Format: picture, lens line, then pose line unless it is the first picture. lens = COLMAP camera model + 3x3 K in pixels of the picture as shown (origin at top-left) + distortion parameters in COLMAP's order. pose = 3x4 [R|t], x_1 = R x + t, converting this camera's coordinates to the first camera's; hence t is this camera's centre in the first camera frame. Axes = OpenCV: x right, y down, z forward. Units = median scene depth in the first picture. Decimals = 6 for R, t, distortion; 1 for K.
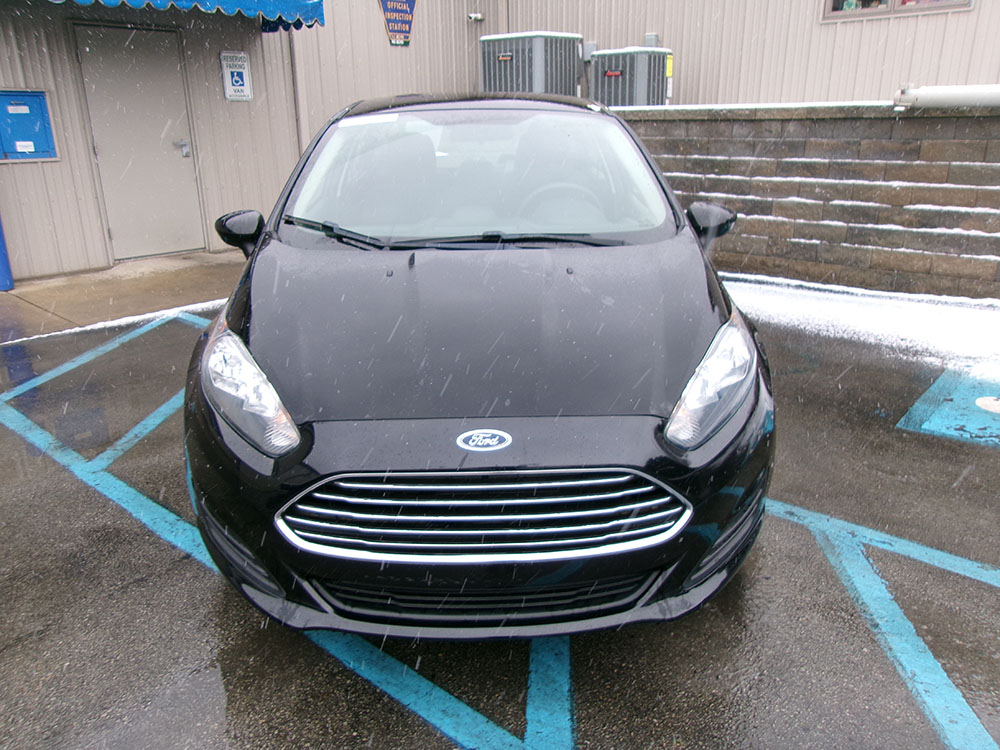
lens RADIAL K [[779.4, 0, 495.0], [0, 779.4, 372.9], [0, 0, 1]] dist [0.013814, 0.012982]
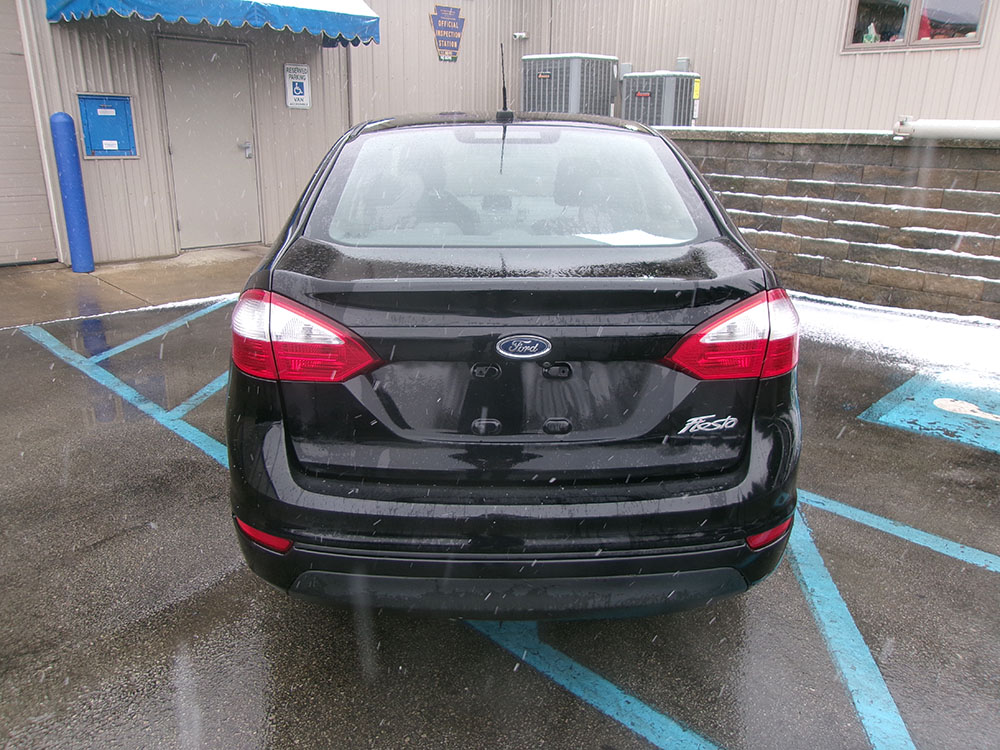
lens RADIAL K [[785.2, 0, 497.5], [0, 785.2, 376.4], [0, 0, 1]] dist [-0.021634, 0.062286]
pose [[0.997891, 0.047212, -0.044538, 0.021042], [-0.047447, 0.998865, -0.004235, 0.022257], [0.044287, 0.006339, 0.998999, -0.100349]]
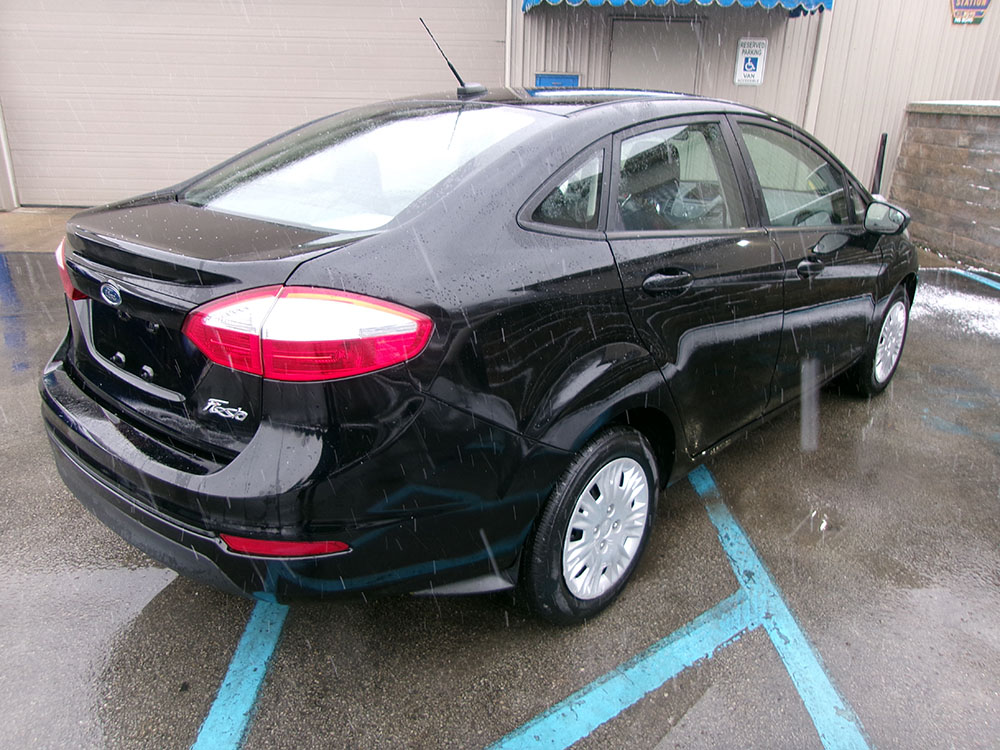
lens RADIAL K [[779.4, 0, 495.0], [0, 779.4, 372.9], [0, 0, 1]] dist [0.013814, 0.012982]
pose [[0.674302, 0.282287, -0.682371, 0.345303], [-0.261902, 0.955402, 0.136431, -0.042692], [0.690452, 0.086719, 0.718161, 0.057578]]
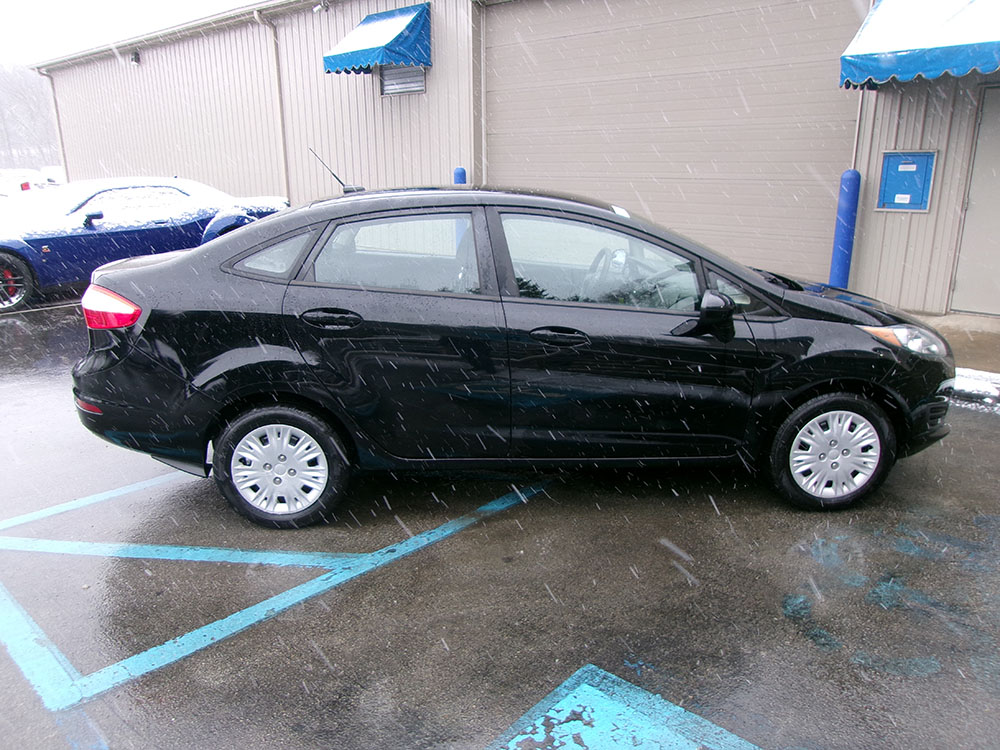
lens RADIAL K [[785.2, 0, 497.5], [0, 785.2, 376.4], [0, 0, 1]] dist [-0.021634, 0.062286]
pose [[-0.041699, 0.284778, -0.957686, 0.669245], [-0.306619, 0.908620, 0.283538, -0.206796], [0.950919, 0.305468, 0.049430, 0.477528]]
